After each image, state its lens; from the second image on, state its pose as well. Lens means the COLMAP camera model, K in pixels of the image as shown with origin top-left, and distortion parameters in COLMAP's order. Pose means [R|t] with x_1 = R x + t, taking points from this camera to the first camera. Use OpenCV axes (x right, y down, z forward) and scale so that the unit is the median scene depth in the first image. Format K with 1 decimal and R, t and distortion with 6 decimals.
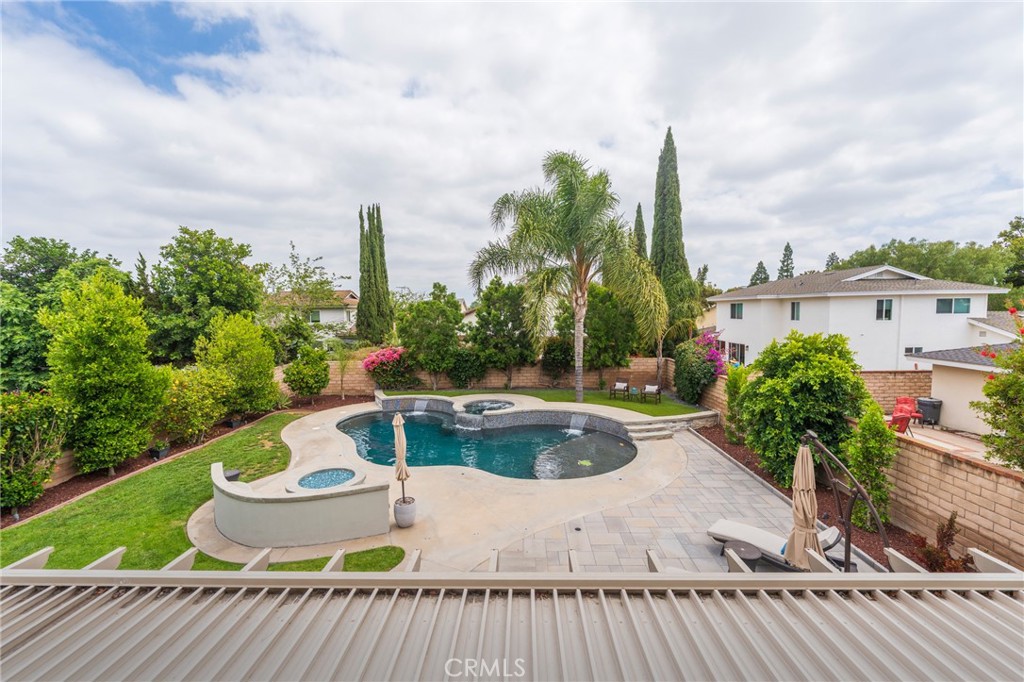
lens RADIAL K [[428.8, 0, 512.5], [0, 428.8, 331.0], [0, 0, 1]] dist [-0.000031, -0.000221]
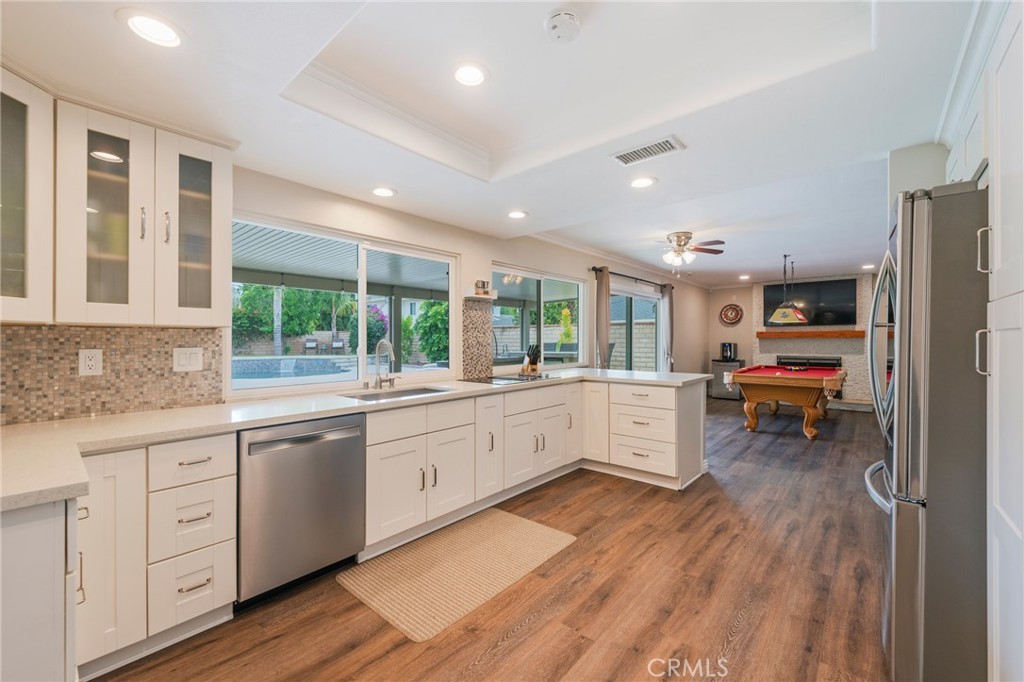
lens RADIAL K [[414.5, 0, 509.7], [0, 414.5, 340.5], [0, 0, 1]] dist [-0.001710, -0.000561]
pose [[0.637821, 0.012111, 0.770089, -0.531366], [0.033071, 0.998524, -0.043094, 0.318637], [-0.769474, 0.052954, 0.636479, -0.361753]]
